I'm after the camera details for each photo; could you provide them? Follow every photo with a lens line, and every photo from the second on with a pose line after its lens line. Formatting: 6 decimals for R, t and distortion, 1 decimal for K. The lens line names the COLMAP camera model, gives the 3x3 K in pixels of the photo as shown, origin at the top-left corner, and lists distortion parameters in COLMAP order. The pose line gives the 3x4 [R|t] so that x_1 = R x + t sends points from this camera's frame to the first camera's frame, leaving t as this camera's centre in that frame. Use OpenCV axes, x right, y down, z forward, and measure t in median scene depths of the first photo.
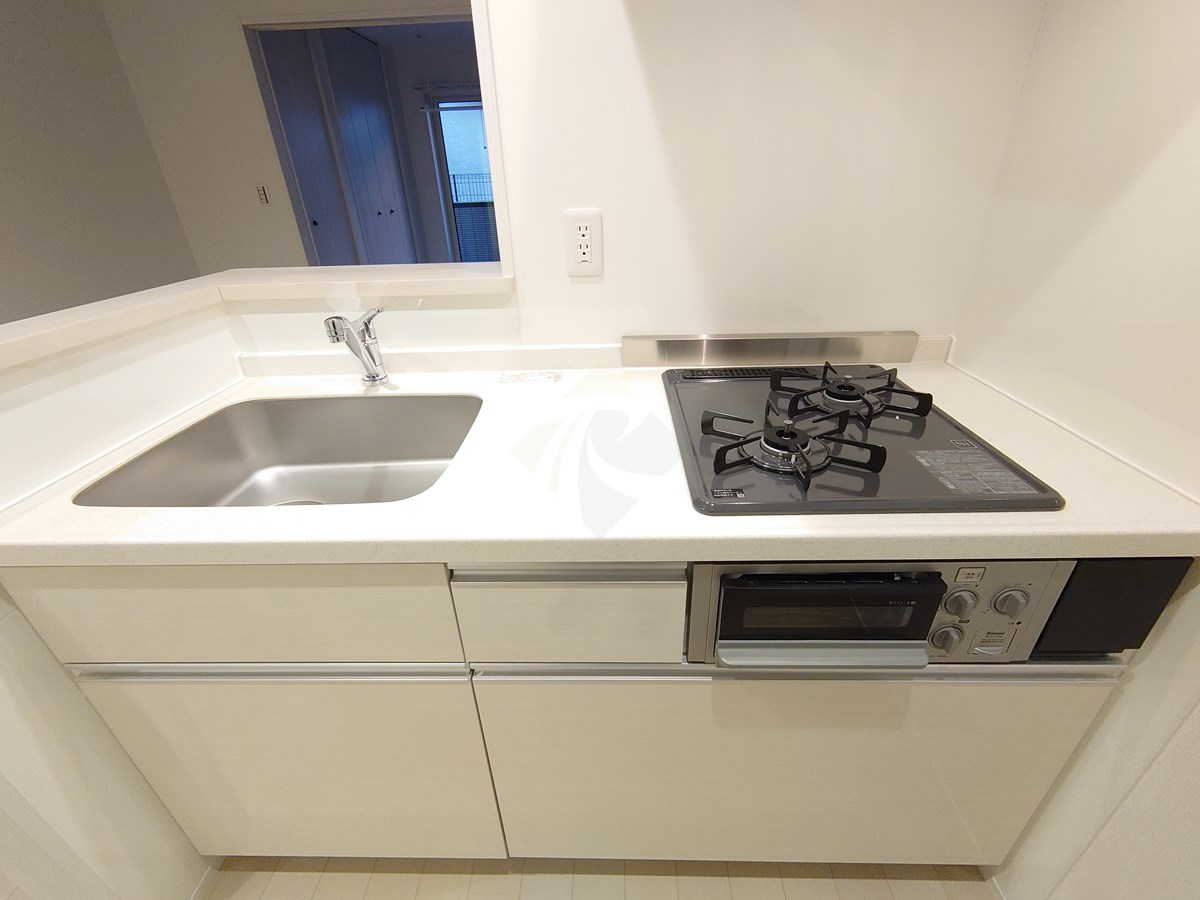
lens RADIAL K [[519.0, 0, 595.3], [0, 519.0, 450.2], [0, 0, 1]] dist [0.000707, -0.000463]
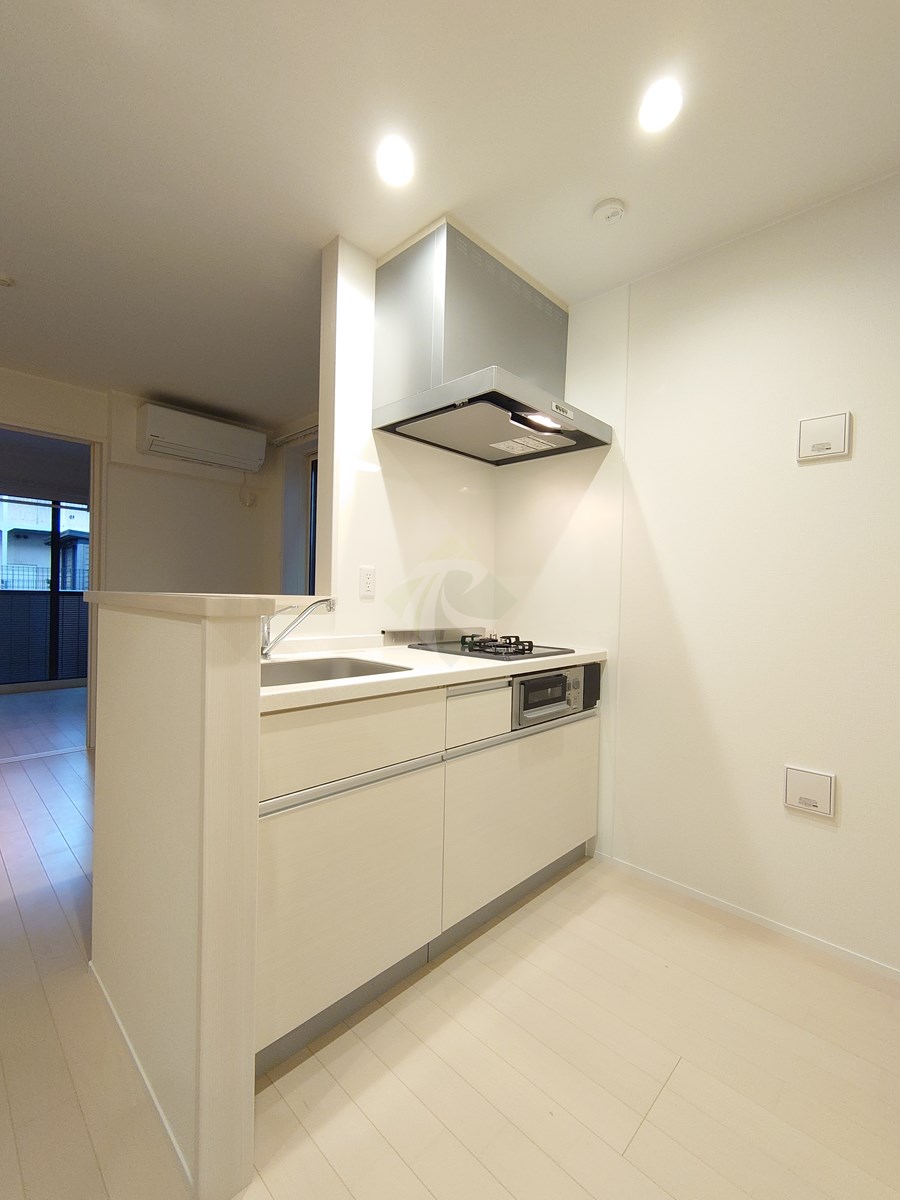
lens RADIAL K [[519.0, 0, 450.0], [0, 519.0, 600.0], [0, 0, 1]] dist [0.000707, -0.000463]
pose [[0.673724, 0.046798, 0.737500, -1.474390], [0.299417, 0.895118, -0.330324, 0.470687], [-0.675607, 0.443367, 0.589050, -0.387165]]
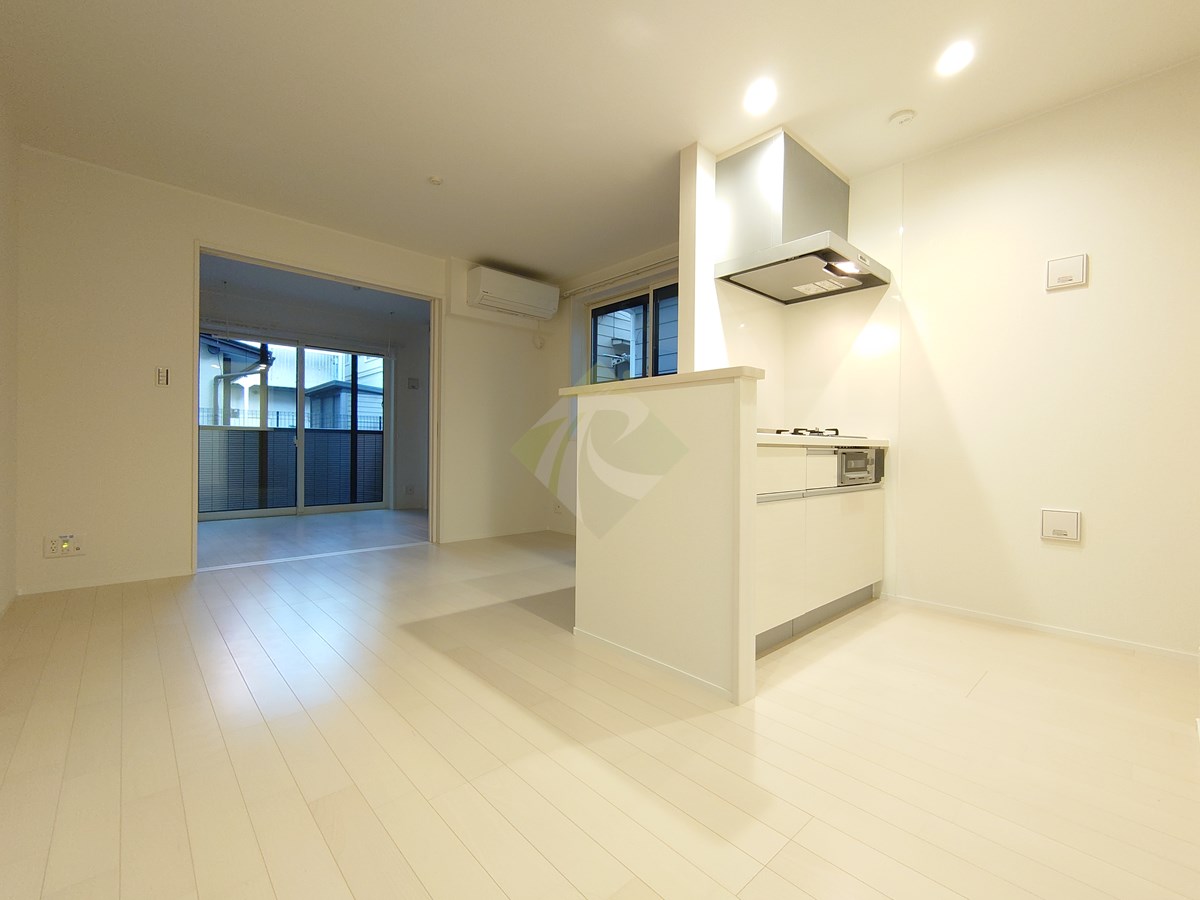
lens RADIAL K [[519.0, 0, 595.3], [0, 519.0, 450.2], [0, 0, 1]] dist [0.000707, -0.000463]
pose [[0.720997, 0.042195, 0.691652, -2.738247], [0.288236, 0.889432, -0.354726, 0.782772], [-0.630145, 0.455115, 0.629116, -0.189719]]
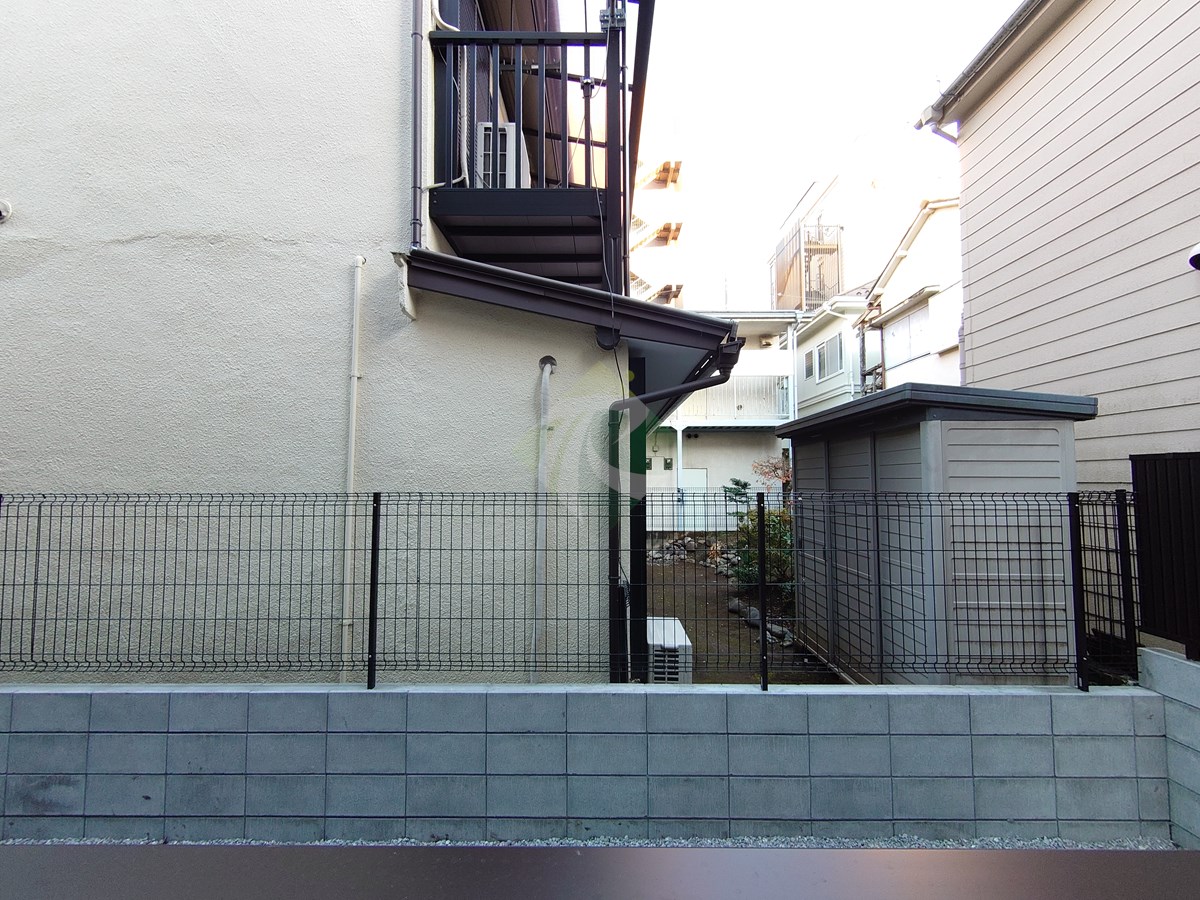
lens RADIAL K [[519.0, 0, 595.3], [0, 519.0, 450.2], [0, 0, 1]] dist [0.000707, -0.000463]
pose [[0.999481, 0.030977, 0.008812, -1.238345], [-0.022004, 0.856609, -0.515496, -4.066948], [-0.023517, 0.515035, 0.856846, 7.255491]]
